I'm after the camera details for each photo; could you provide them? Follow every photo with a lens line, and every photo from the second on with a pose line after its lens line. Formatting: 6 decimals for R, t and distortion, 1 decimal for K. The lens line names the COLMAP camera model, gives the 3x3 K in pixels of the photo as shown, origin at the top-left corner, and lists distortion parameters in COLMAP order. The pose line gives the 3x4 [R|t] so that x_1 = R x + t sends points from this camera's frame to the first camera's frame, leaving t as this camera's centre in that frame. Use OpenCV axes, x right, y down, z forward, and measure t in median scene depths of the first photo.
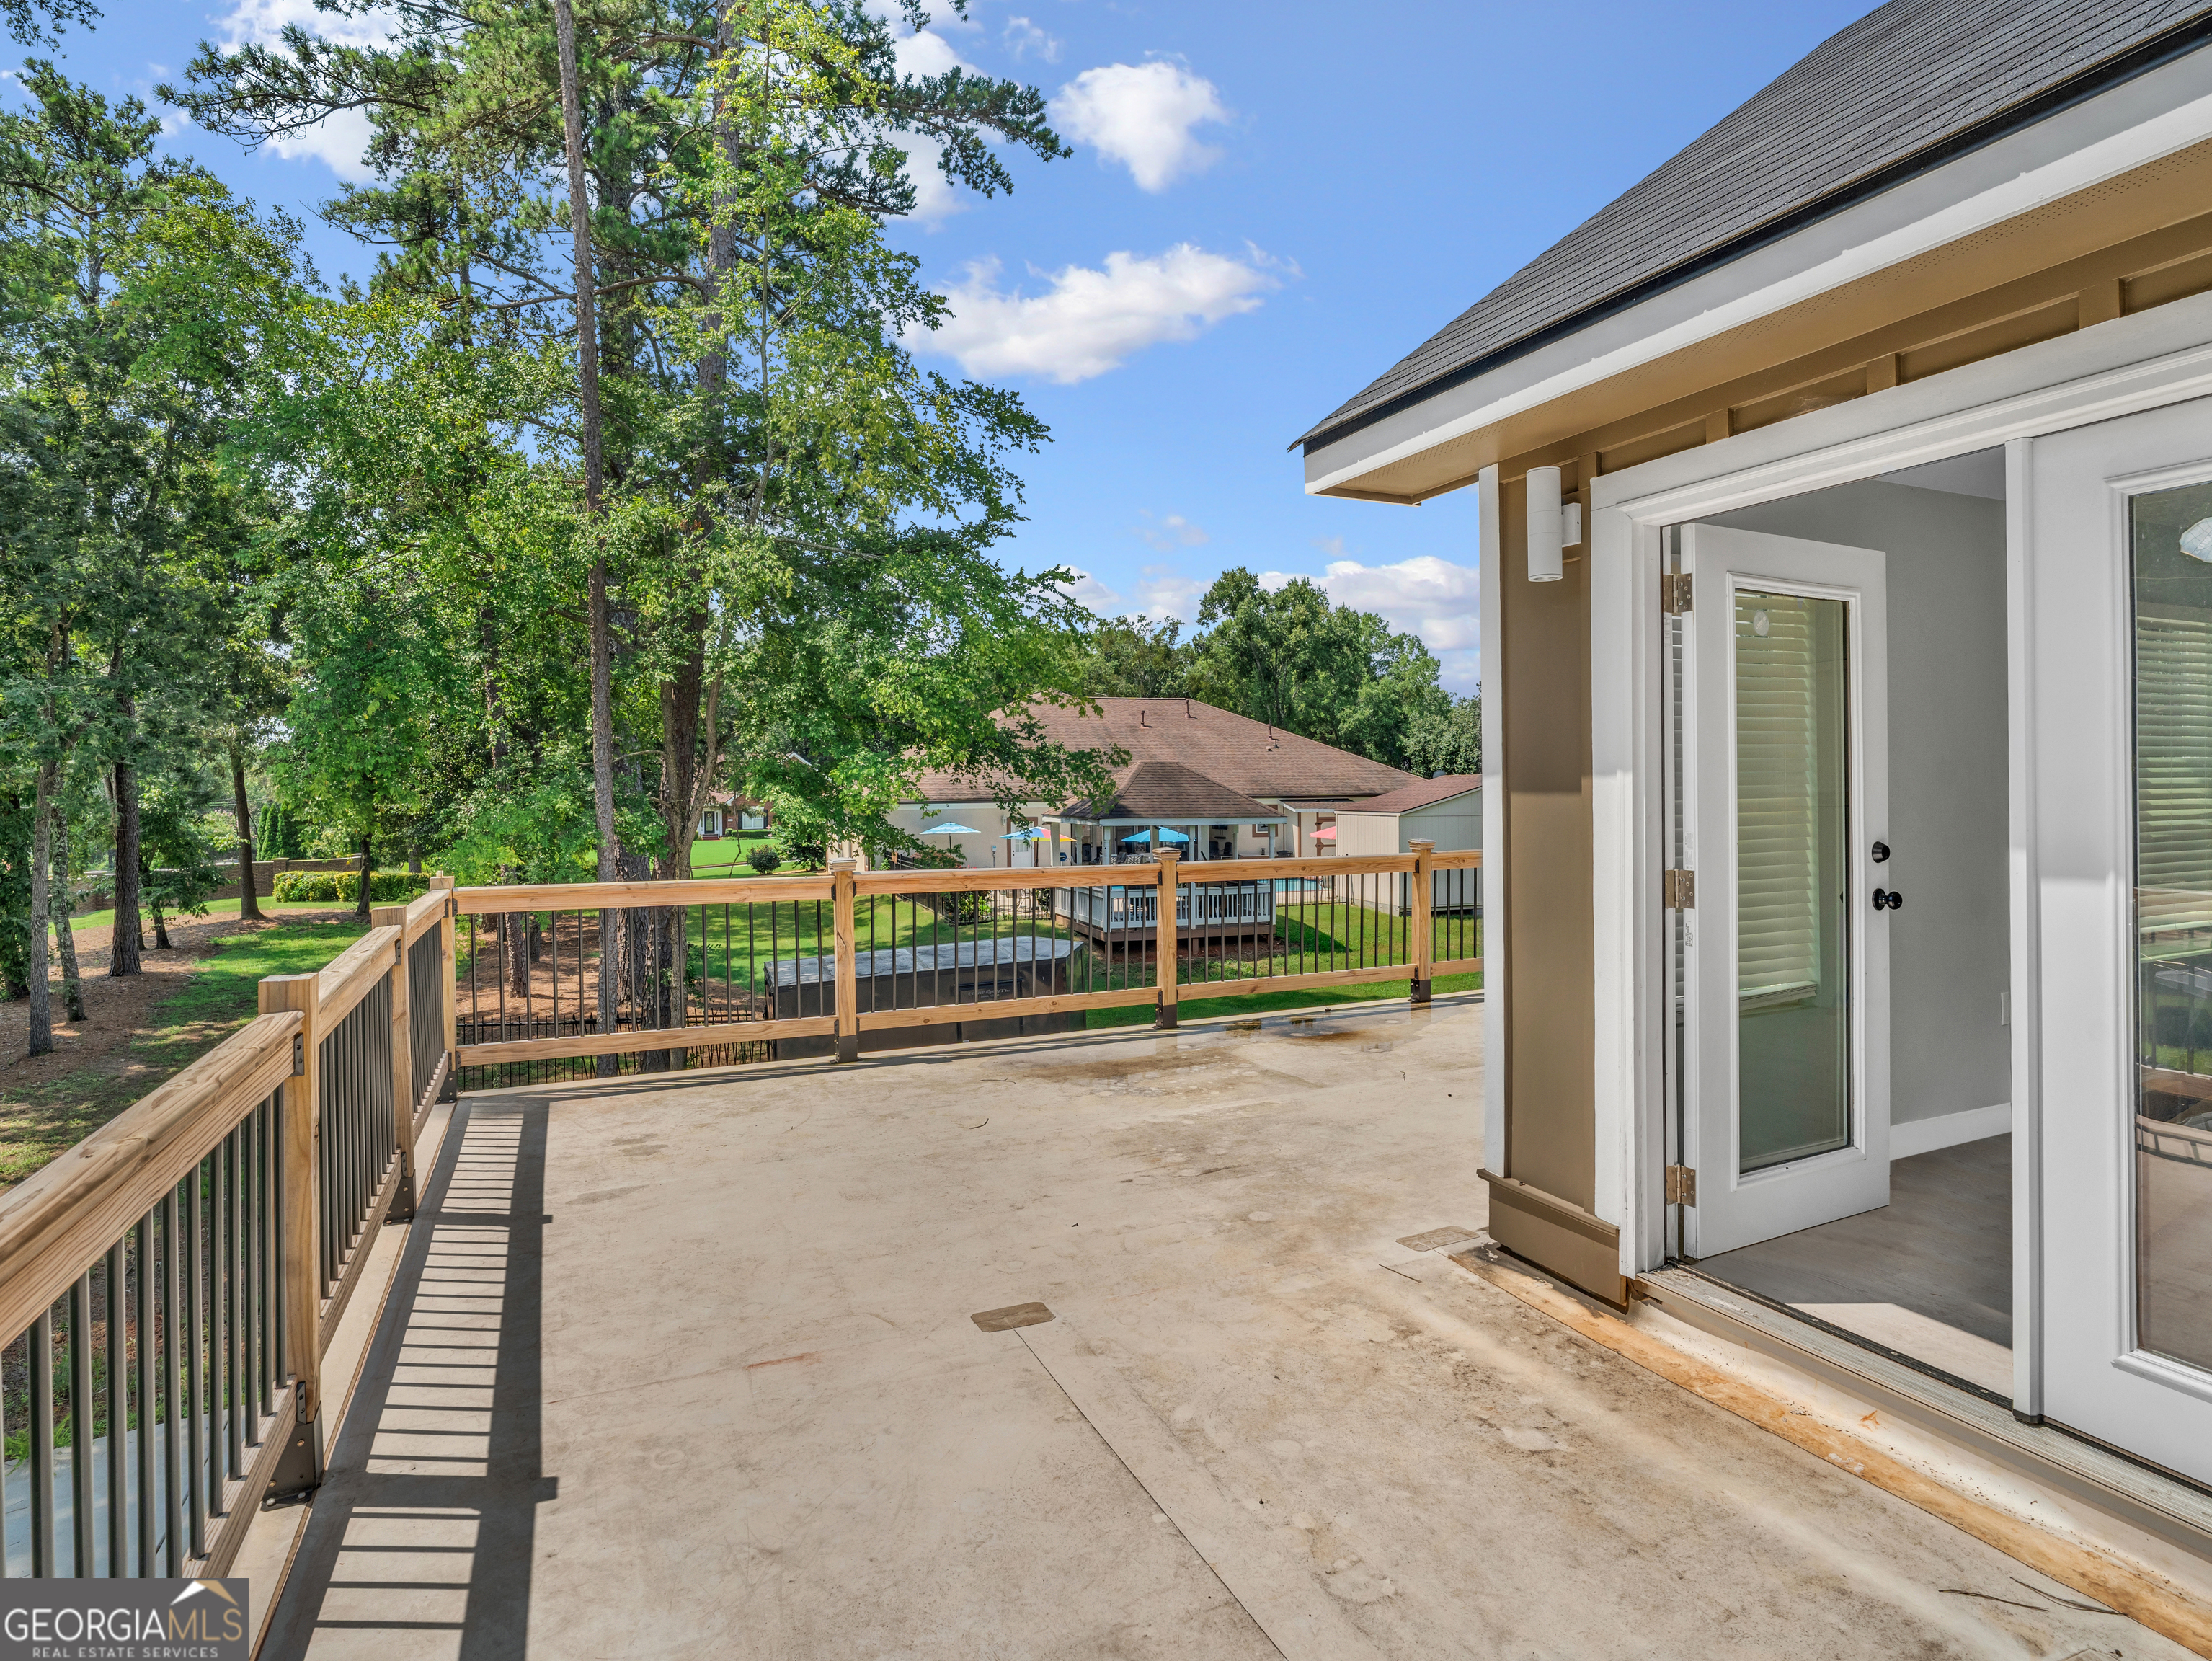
lens RADIAL K [[1174.9, 0, 1108.5], [0, 1174.9, 812.9], [0, 0, 1]] dist [-0.012003, 0.002760]
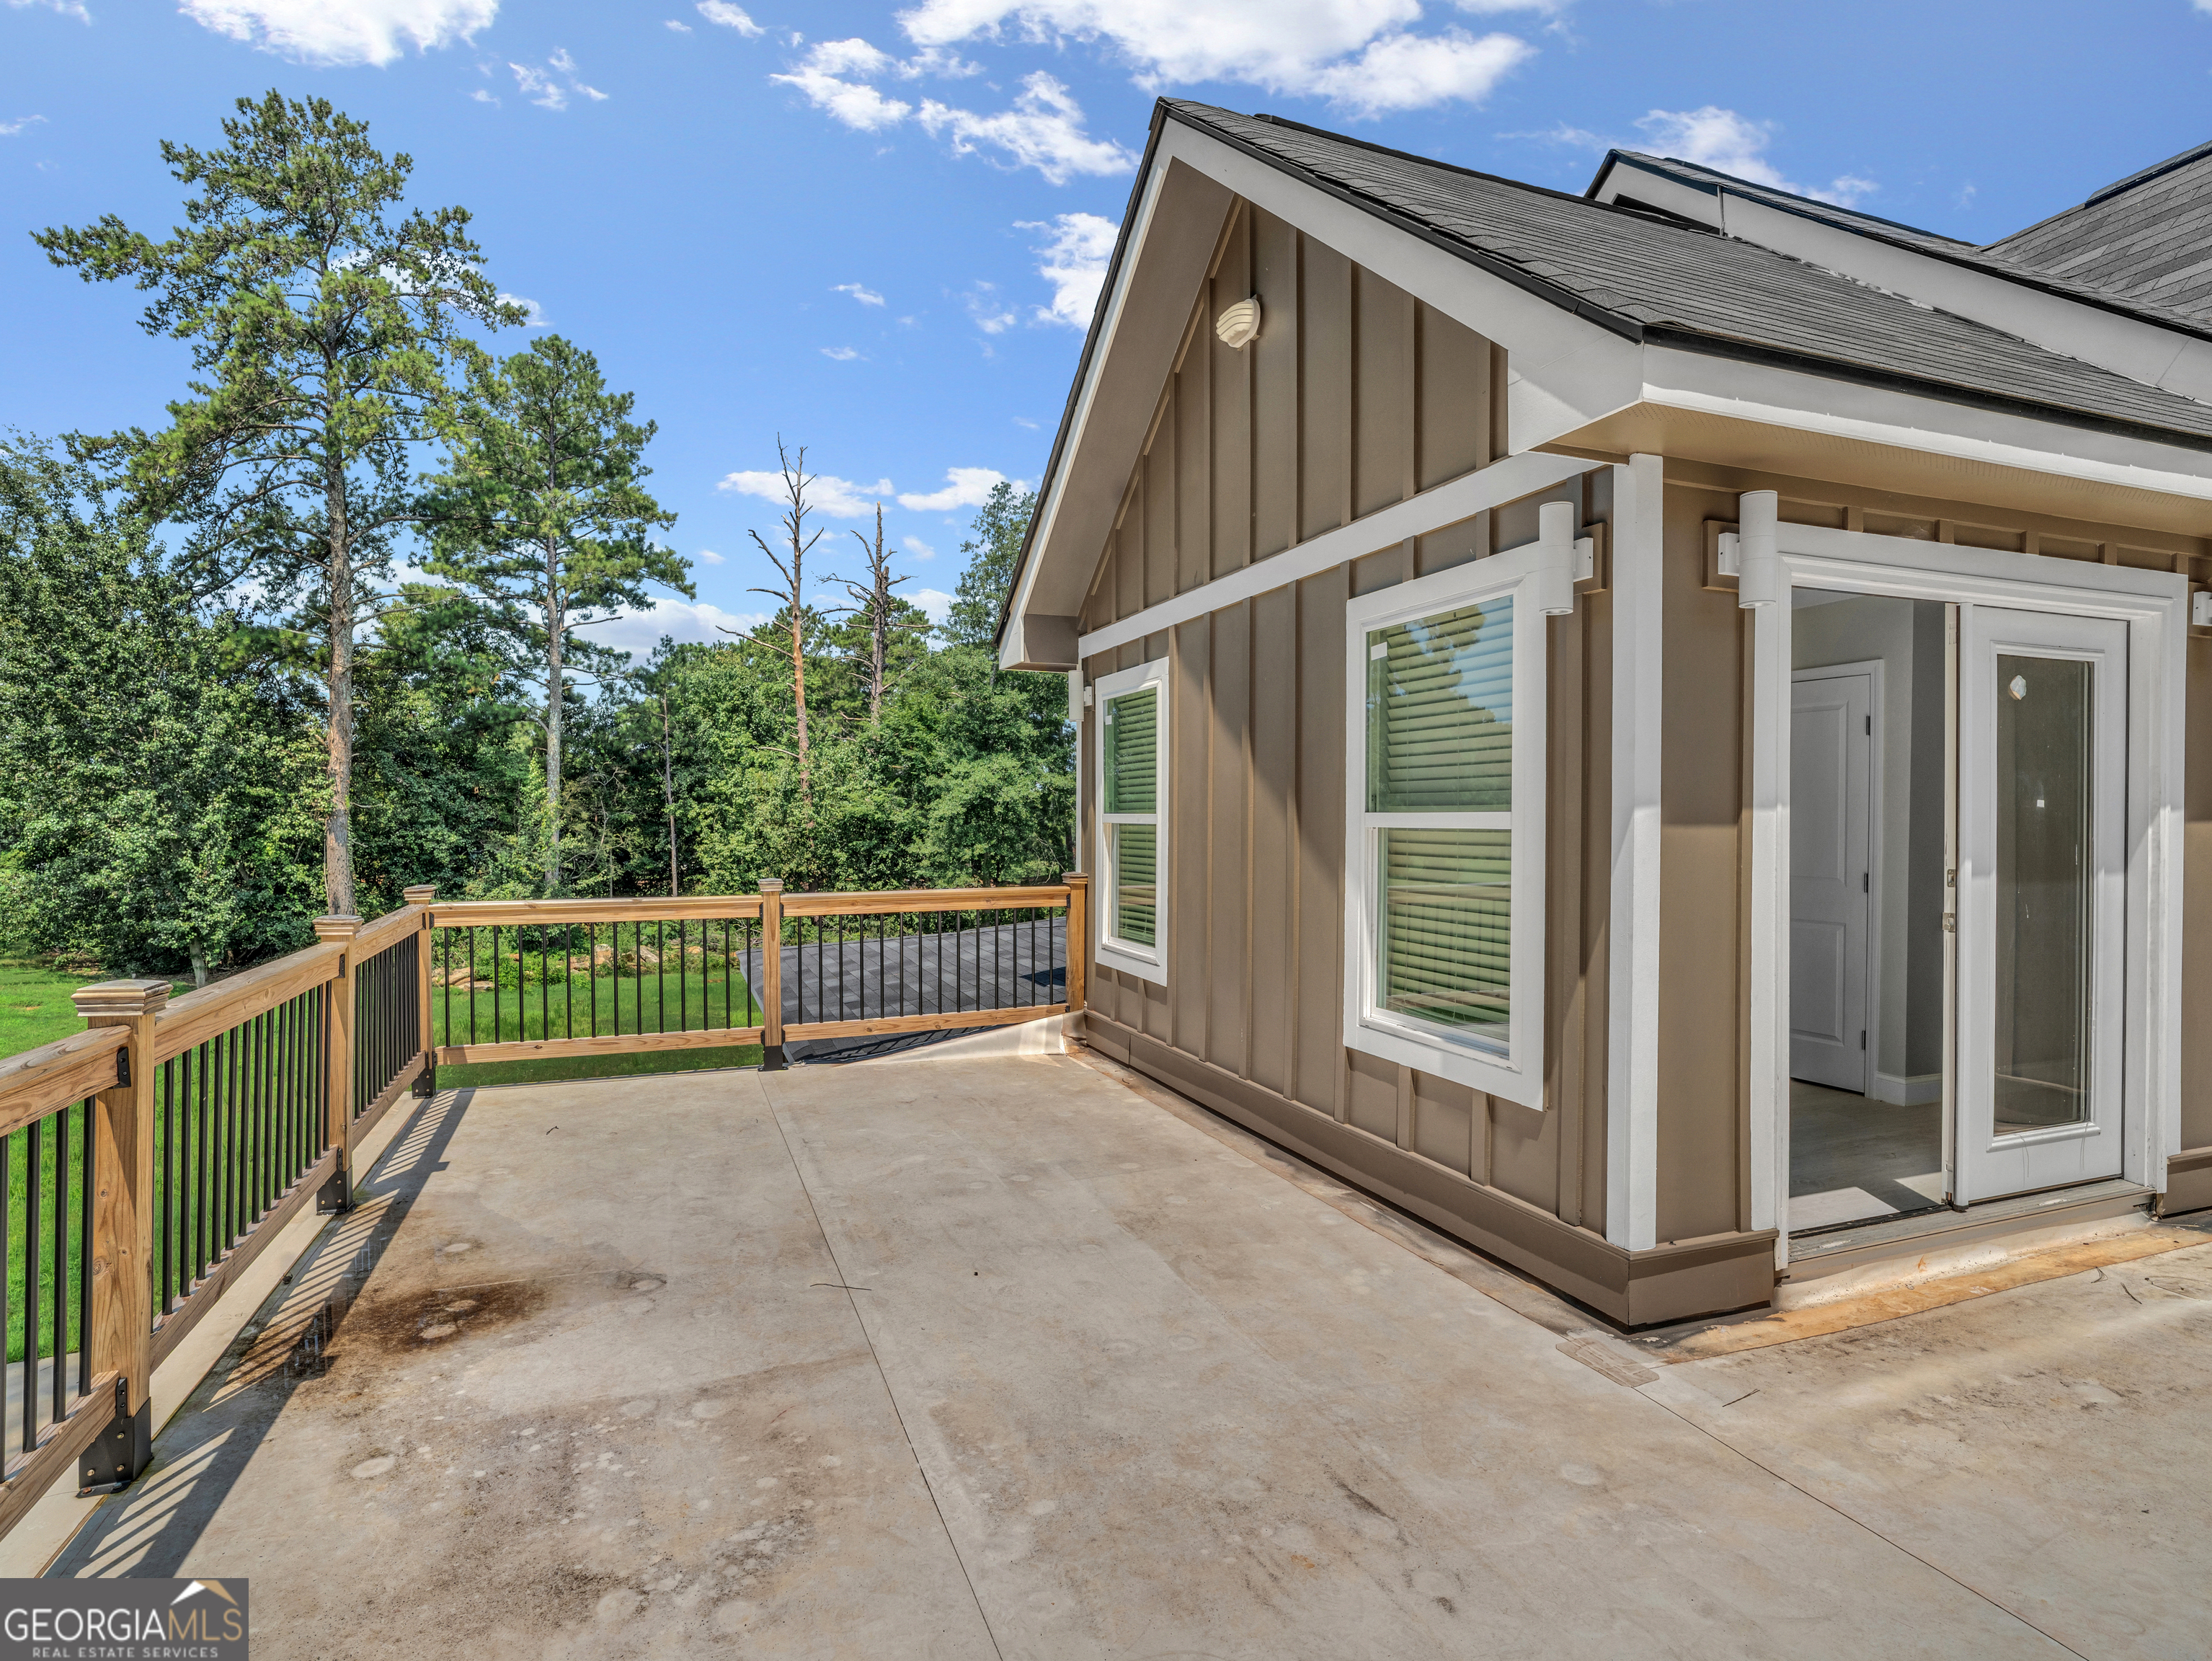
lens RADIAL K [[1174.9, 0, 1106.9], [0, 1174.9, 826.0], [0, 0, 1]] dist [-0.012003, 0.002760]
pose [[0.063818, 0.009936, 0.997912, -0.604524], [0.025007, 0.999621, -0.011553, -0.017302], [-0.997648, 0.025692, 0.063546, 1.359103]]
